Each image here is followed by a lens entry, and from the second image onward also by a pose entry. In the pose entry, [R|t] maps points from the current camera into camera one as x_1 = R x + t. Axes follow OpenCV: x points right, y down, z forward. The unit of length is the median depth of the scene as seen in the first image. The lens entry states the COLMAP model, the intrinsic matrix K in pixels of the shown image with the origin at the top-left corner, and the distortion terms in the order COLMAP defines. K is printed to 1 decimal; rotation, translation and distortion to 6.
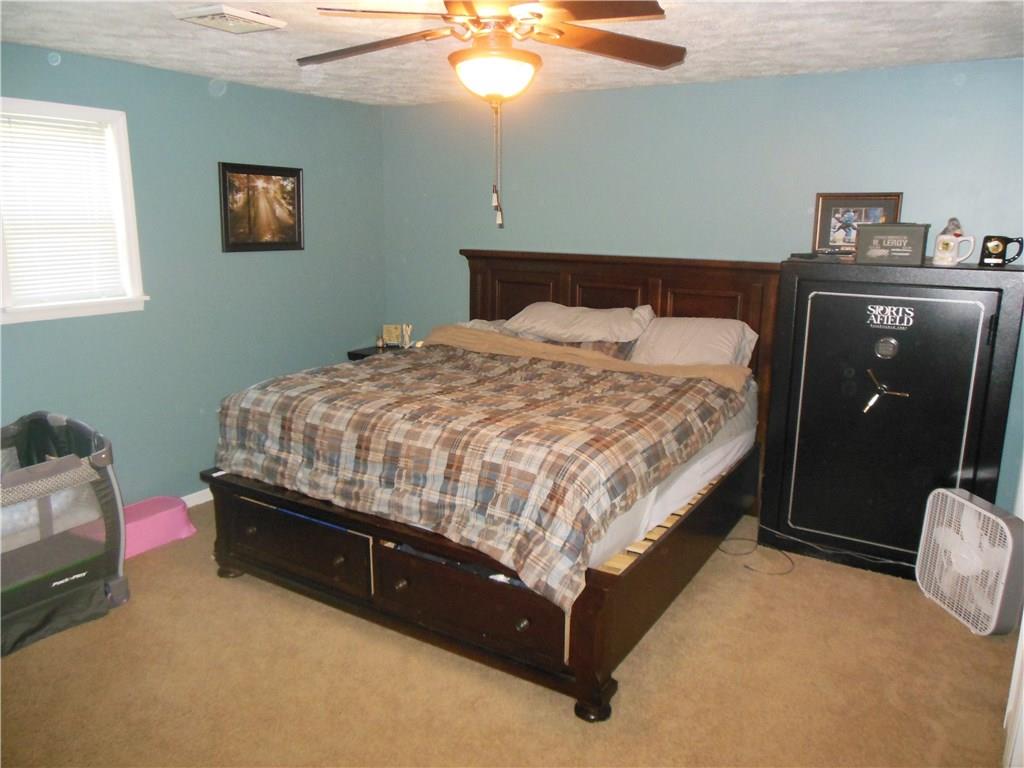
lens RADIAL K [[772.2, 0, 515.8], [0, 772.2, 384.0], [0, 0, 1]] dist [-0.037011, 0.029989]
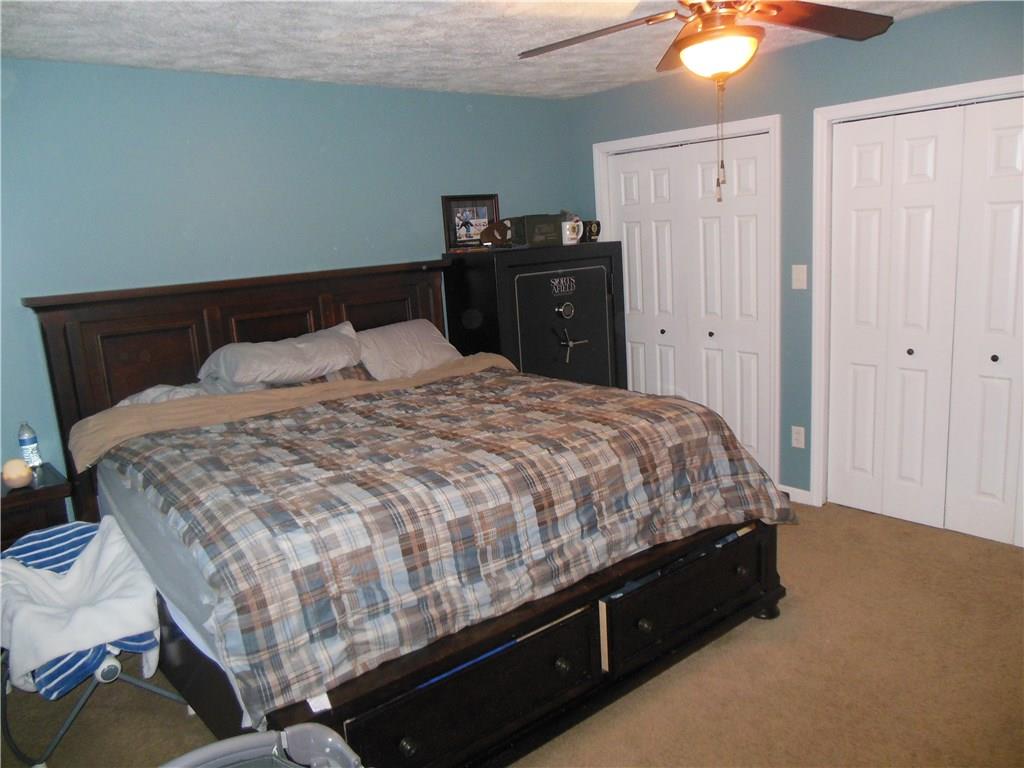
lens RADIAL K [[772.2, 0, 515.9], [0, 772.2, 383.5], [0, 0, 1]] dist [-0.037011, 0.029989]
pose [[0.320538, -0.218216, 0.921758, -0.844977], [0.270087, 0.953763, 0.131870, -0.135349], [-0.907914, 0.206685, 0.364655, 0.694475]]
